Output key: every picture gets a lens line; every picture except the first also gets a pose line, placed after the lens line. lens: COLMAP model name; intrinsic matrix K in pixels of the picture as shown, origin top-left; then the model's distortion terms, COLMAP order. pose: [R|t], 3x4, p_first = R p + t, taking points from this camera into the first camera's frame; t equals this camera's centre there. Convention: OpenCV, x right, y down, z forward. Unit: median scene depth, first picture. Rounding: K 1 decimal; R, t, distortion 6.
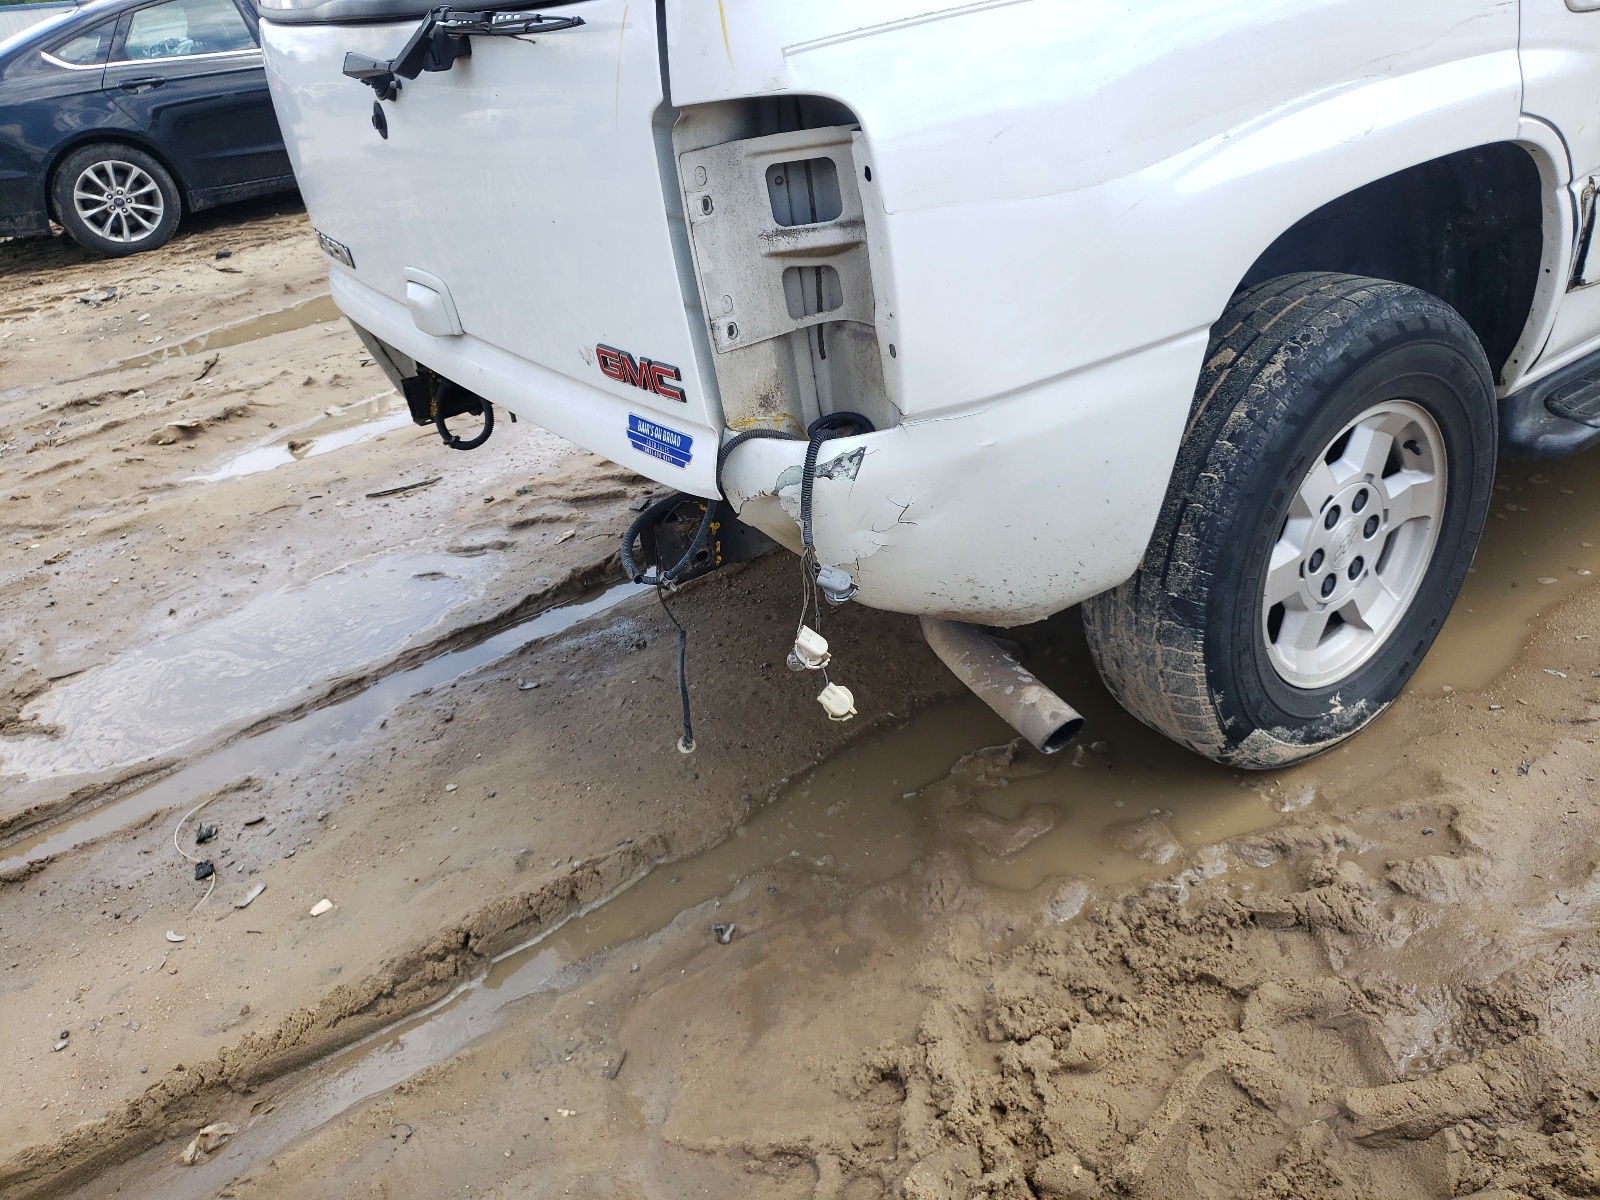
lens RADIAL K [[1100.1, 0, 927.8], [0, 1100.1, 537.8], [0, 0, 1]] dist [0.112704, -0.203388]
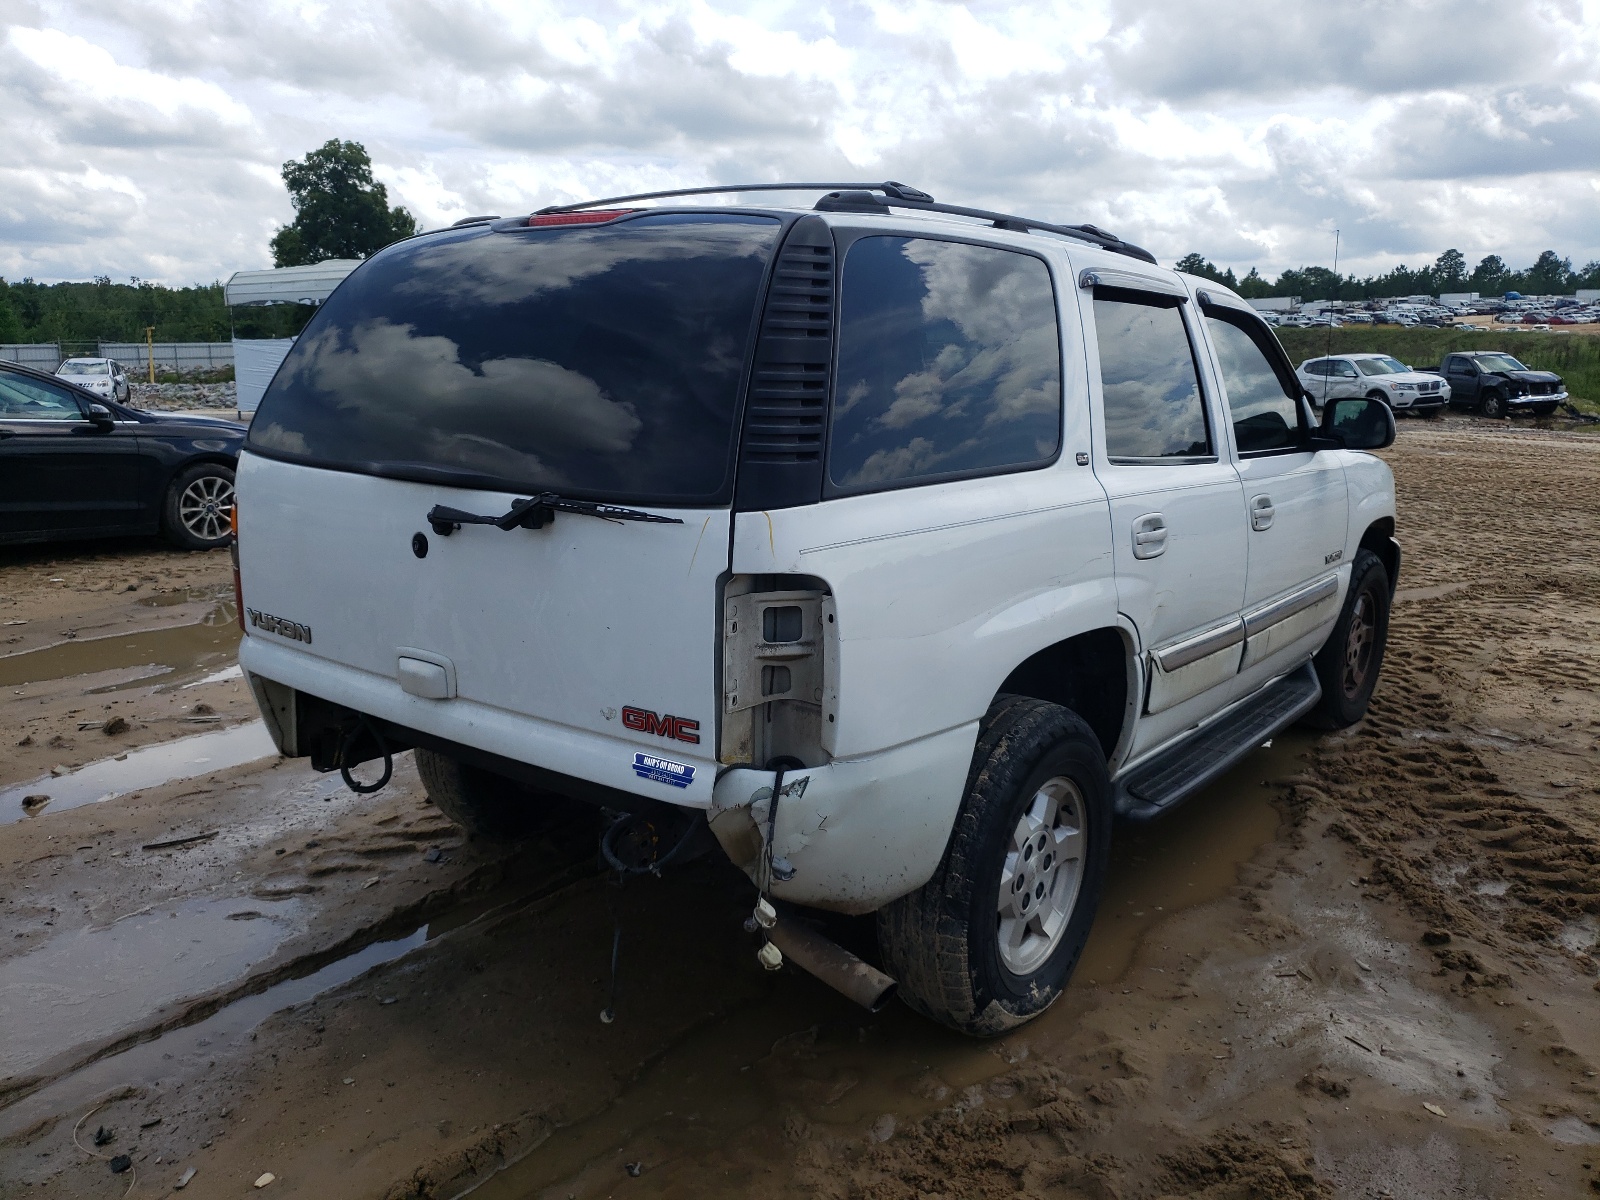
lens RADIAL K [[1191.7, 0, 800.0], [0, 1191.7, 600.0], [0, 0, 1]] dist [0.020237, 0.007068]
pose [[0.947021, 0.091313, 0.307917, -0.472207], [0.008158, 0.951583, -0.307283, 0.154363], [-0.321067, 0.293516, 0.900425, -0.473826]]
